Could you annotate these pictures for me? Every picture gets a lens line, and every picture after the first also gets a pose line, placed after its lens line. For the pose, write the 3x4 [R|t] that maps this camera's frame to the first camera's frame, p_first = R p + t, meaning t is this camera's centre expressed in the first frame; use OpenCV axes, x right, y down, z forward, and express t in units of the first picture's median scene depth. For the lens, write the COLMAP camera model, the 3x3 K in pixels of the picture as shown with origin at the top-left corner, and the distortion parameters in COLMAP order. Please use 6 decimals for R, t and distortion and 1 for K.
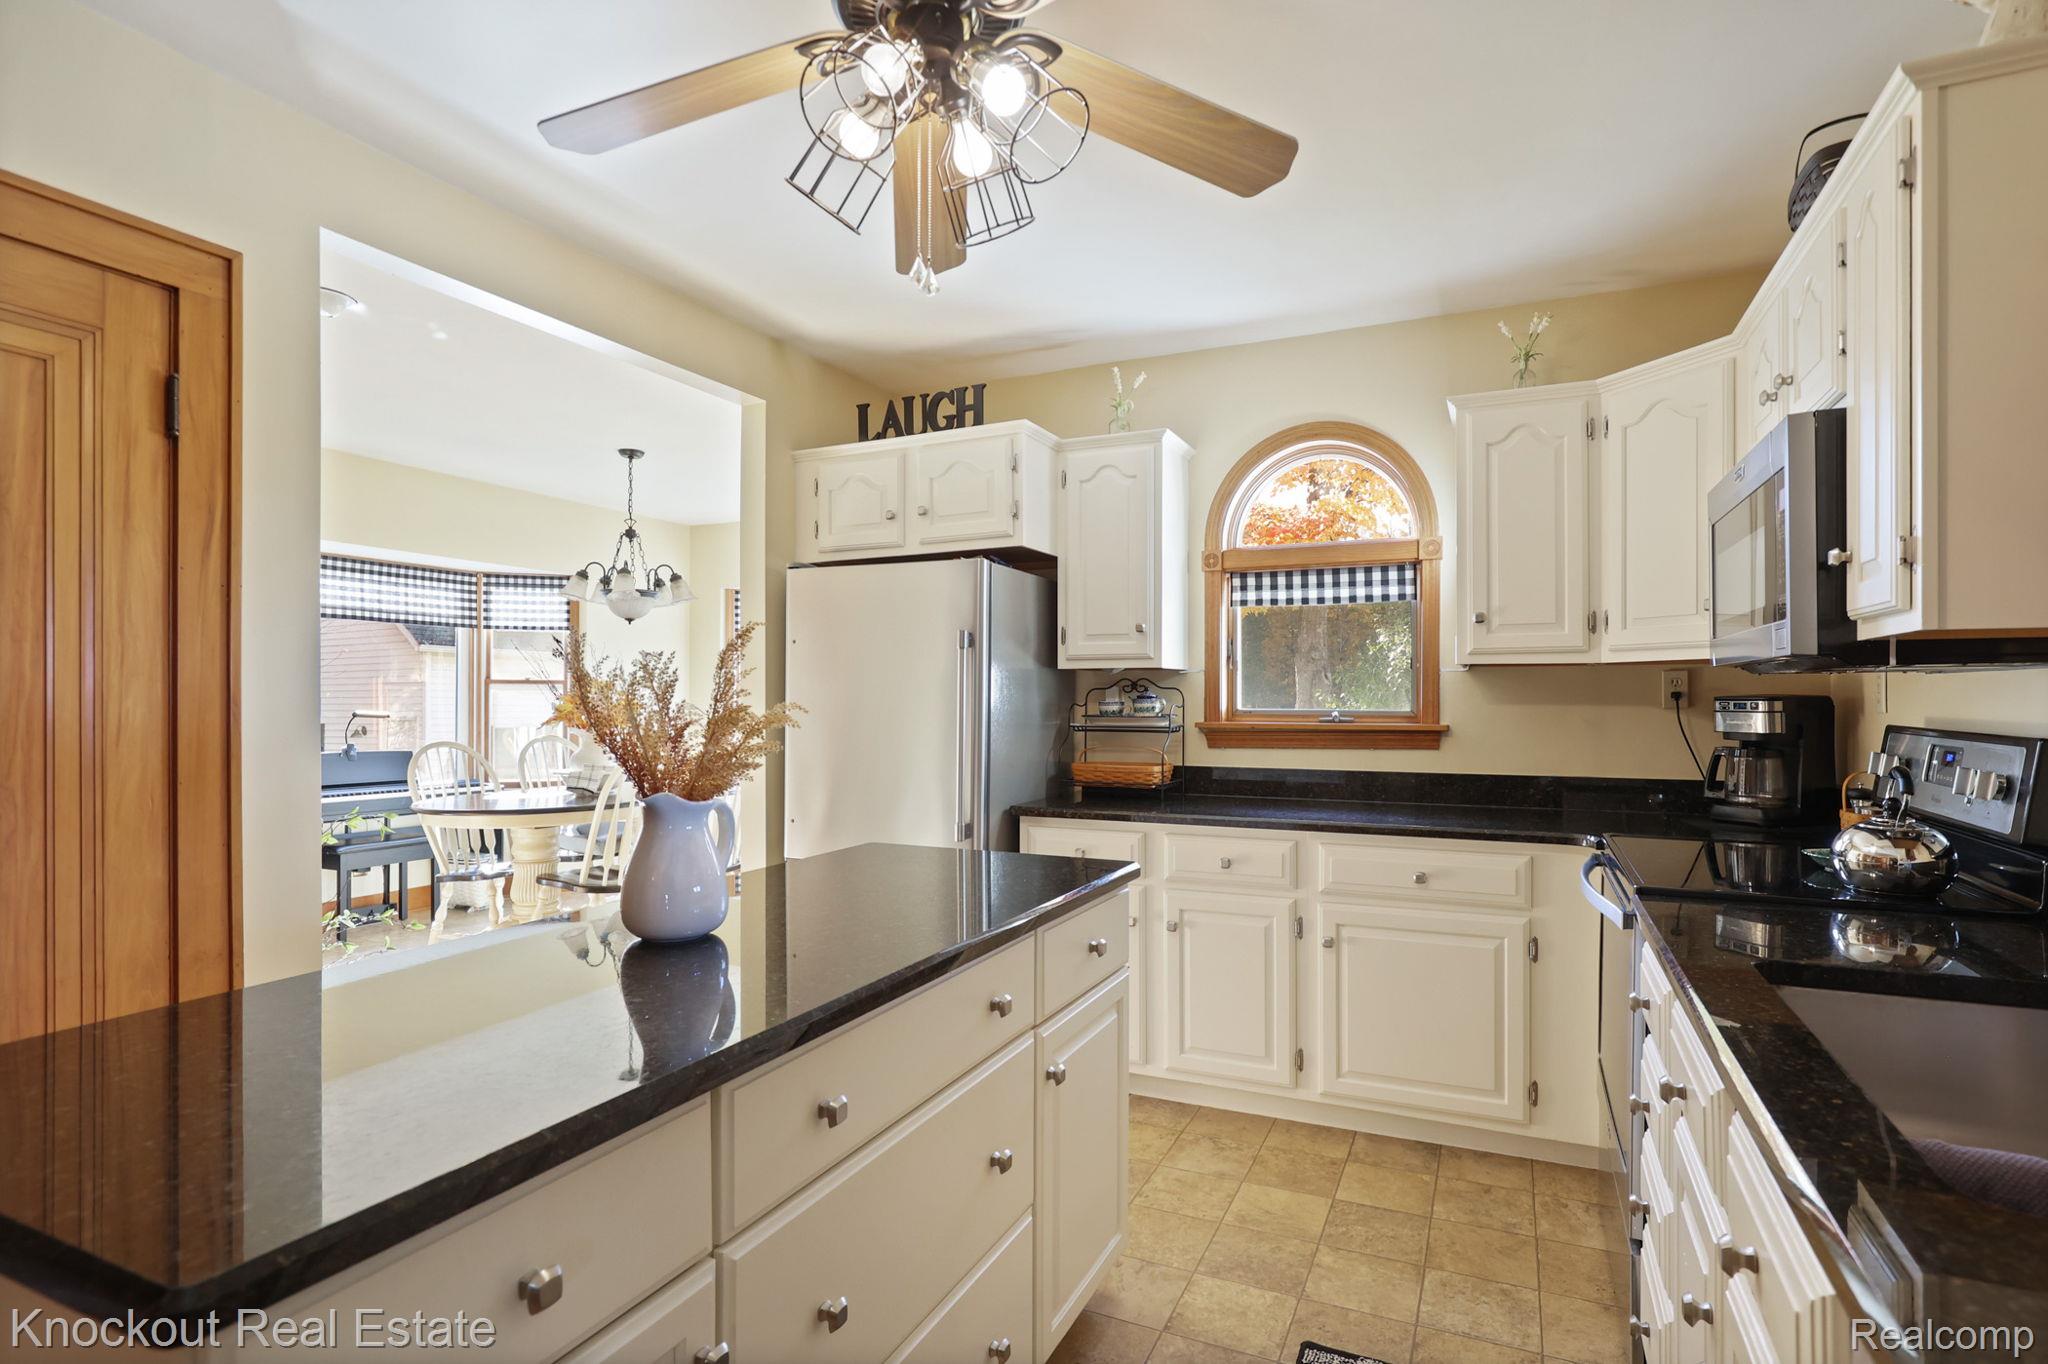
lens RADIAL K [[1038.7, 0, 1018.9], [0, 1038.7, 692.7], [0, 0, 1]] dist [-0.002132, -0.000206]
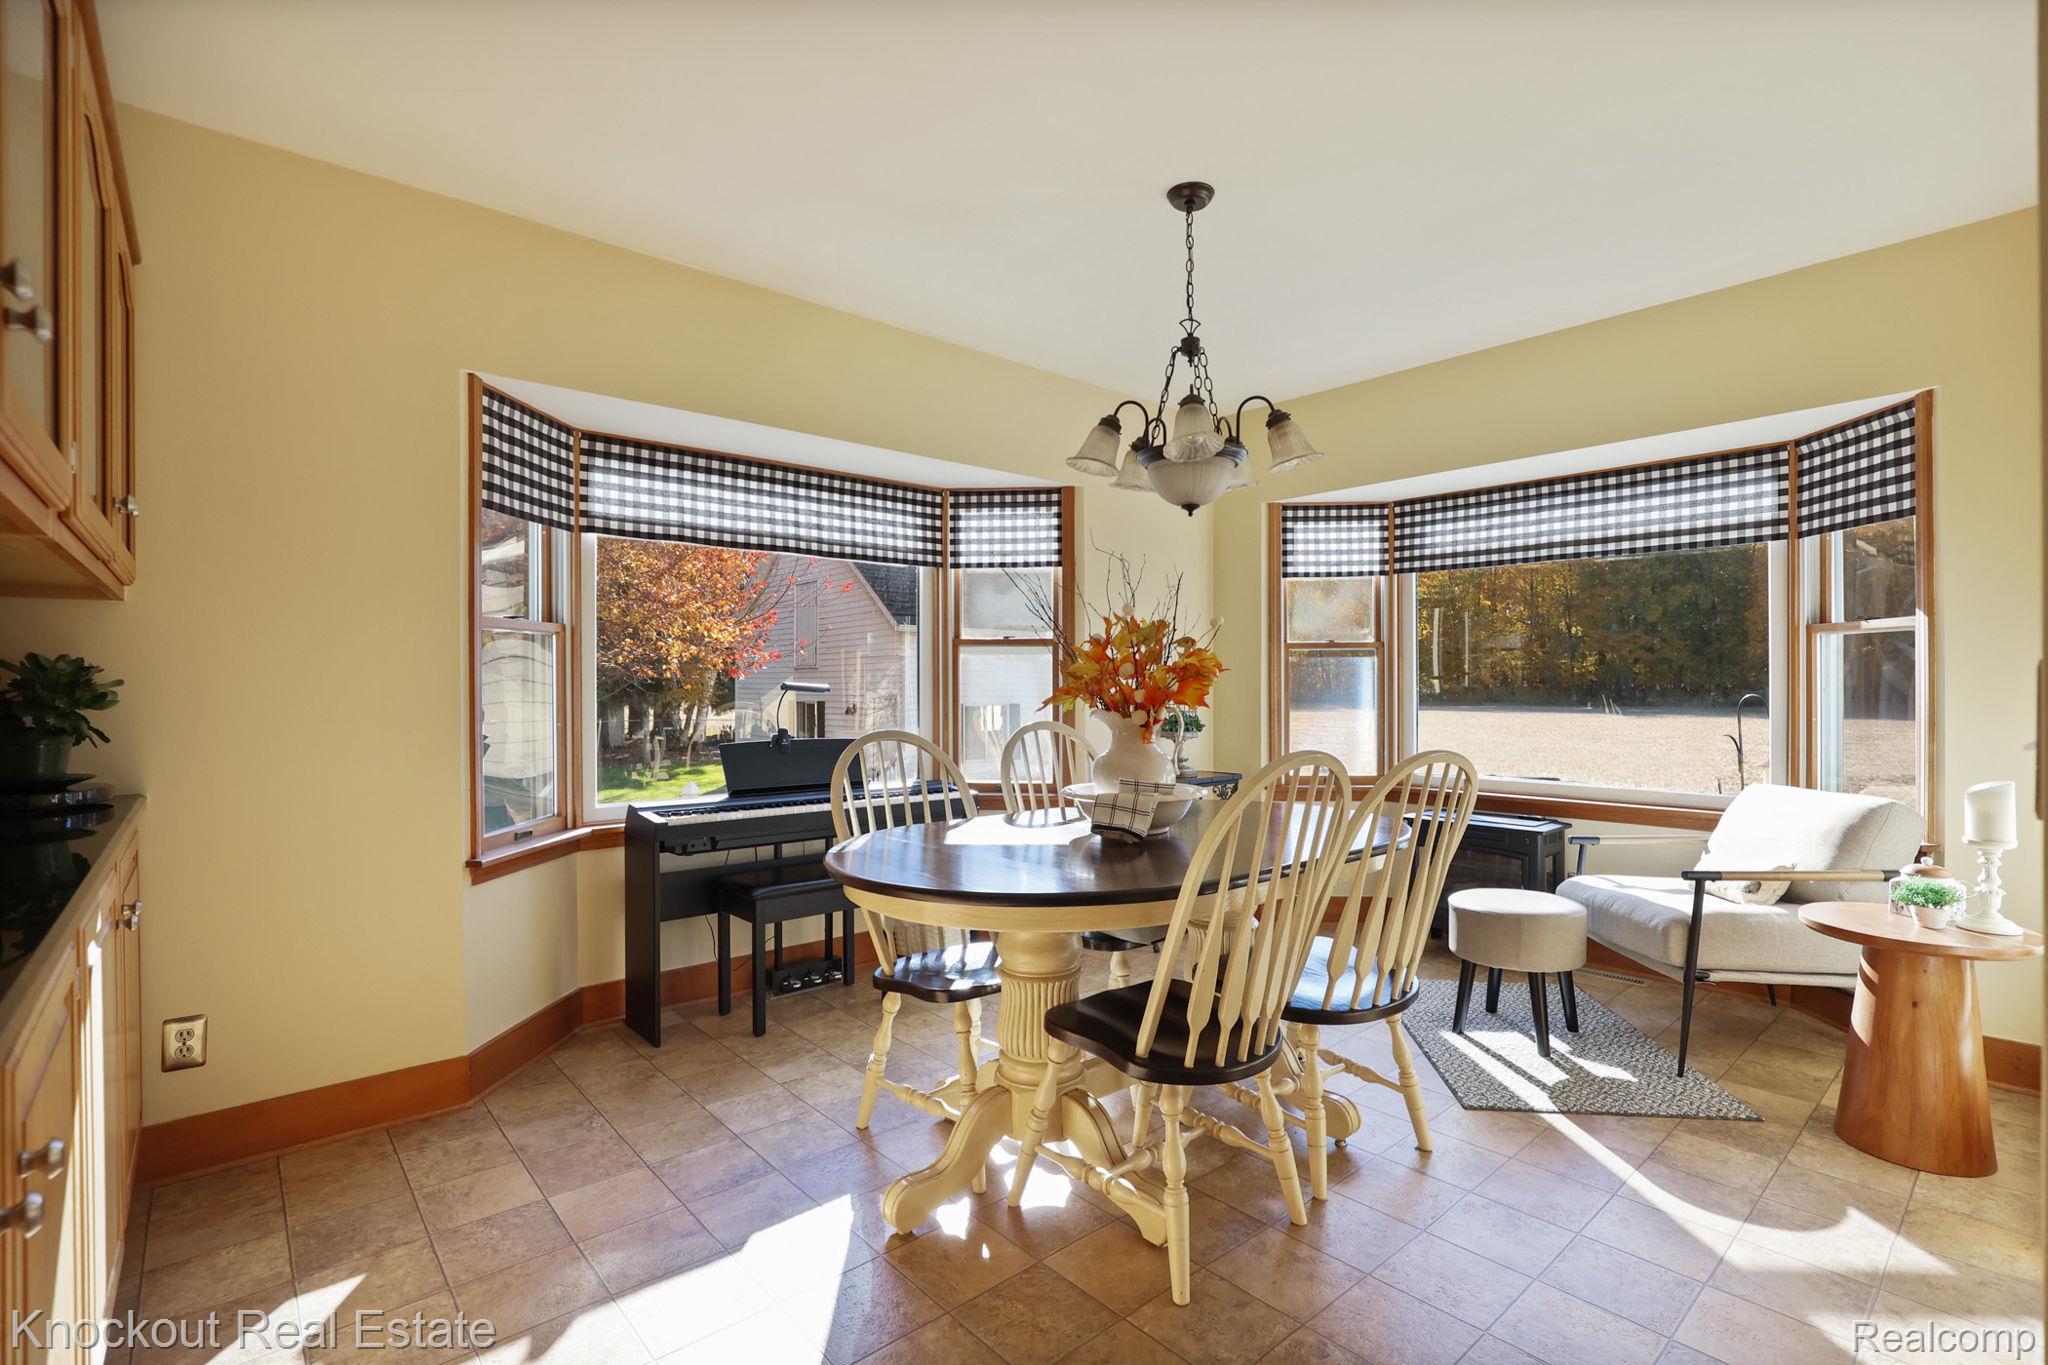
lens RADIAL K [[931.5, 0, 1022.8], [0, 931.5, 681.9], [0, 0, 1]] dist [-0.000375, -0.000005]
pose [[0.918713, -0.003278, -0.394913, -0.220890], [0.006292, 0.999960, 0.006336, 0.013360], [0.394877, -0.008306, 0.918697, 0.437137]]
